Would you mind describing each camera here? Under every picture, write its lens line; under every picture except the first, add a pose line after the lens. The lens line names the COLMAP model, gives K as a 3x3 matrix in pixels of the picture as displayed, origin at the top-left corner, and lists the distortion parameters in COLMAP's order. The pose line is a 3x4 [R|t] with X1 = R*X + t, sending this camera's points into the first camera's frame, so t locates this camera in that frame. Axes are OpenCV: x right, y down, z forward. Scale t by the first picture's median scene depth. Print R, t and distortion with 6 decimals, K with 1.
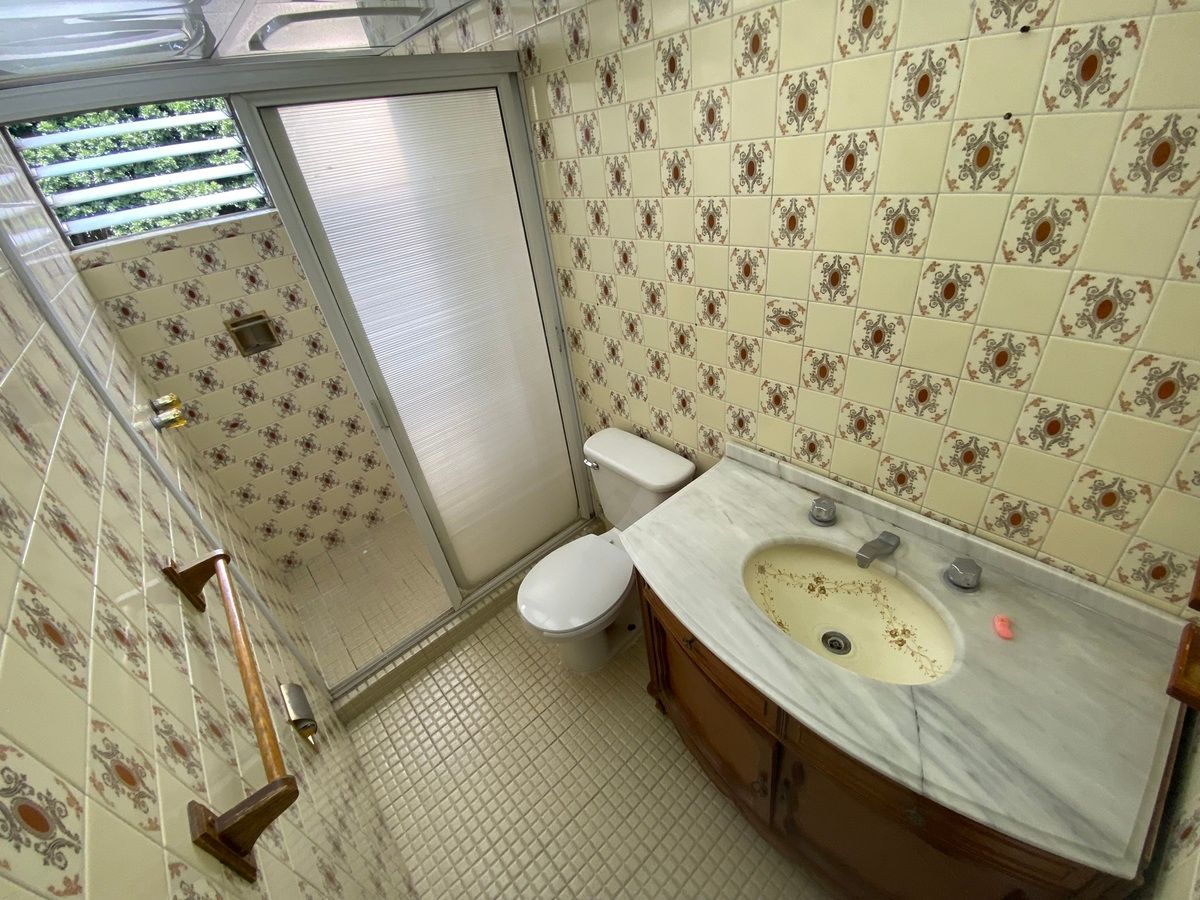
lens RADIAL K [[438.3, 0, 675.1], [0, 438.3, 450.5], [0, 0, 1]] dist [0.007278, -0.014628]
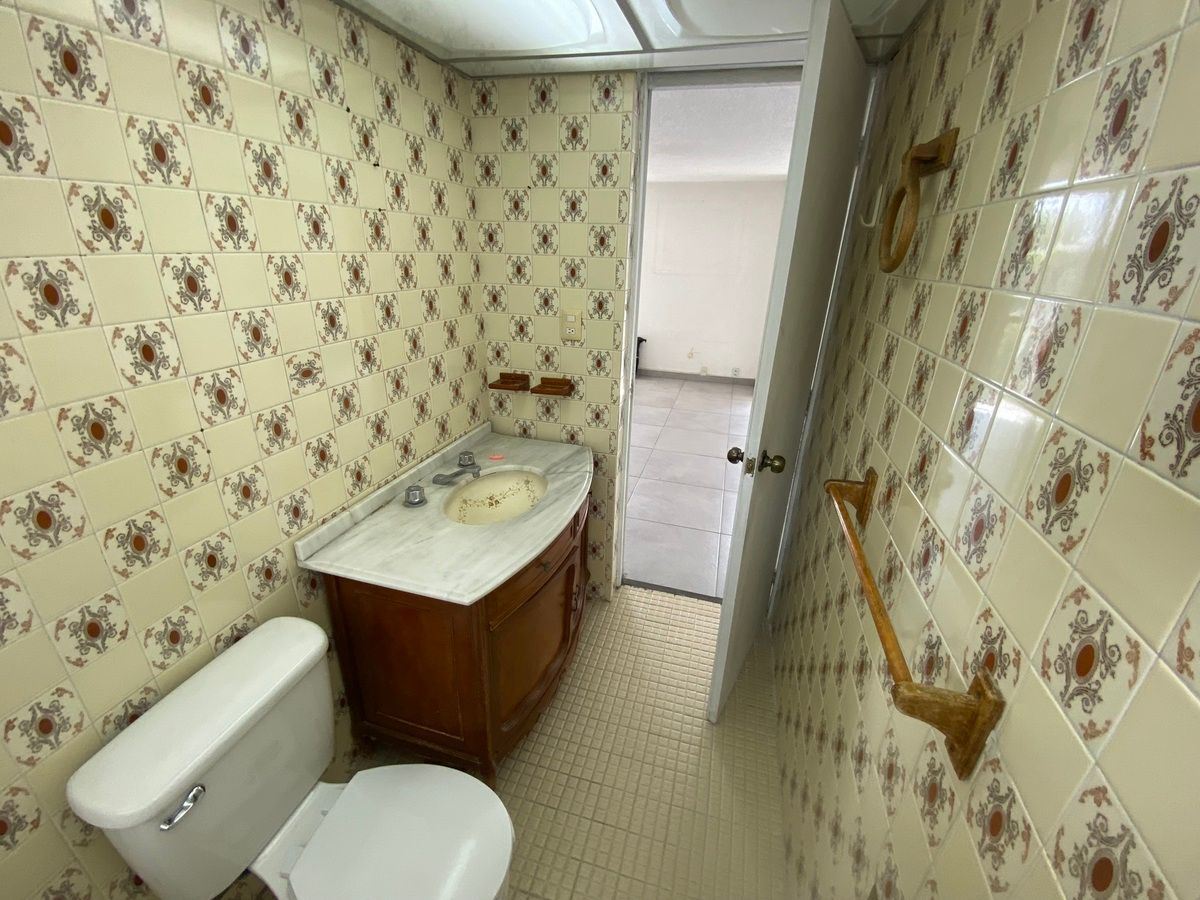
lens RADIAL K [[484.5, 0, 597.8], [0, 484.5, 447.8], [0, 0, 1]] dist [0.032282, -0.026445]
pose [[-0.441555, -0.319821, 0.838298, -0.978439], [0.457260, 0.723663, 0.516938, -0.432519], [-0.771973, 0.611576, -0.173296, 0.776558]]
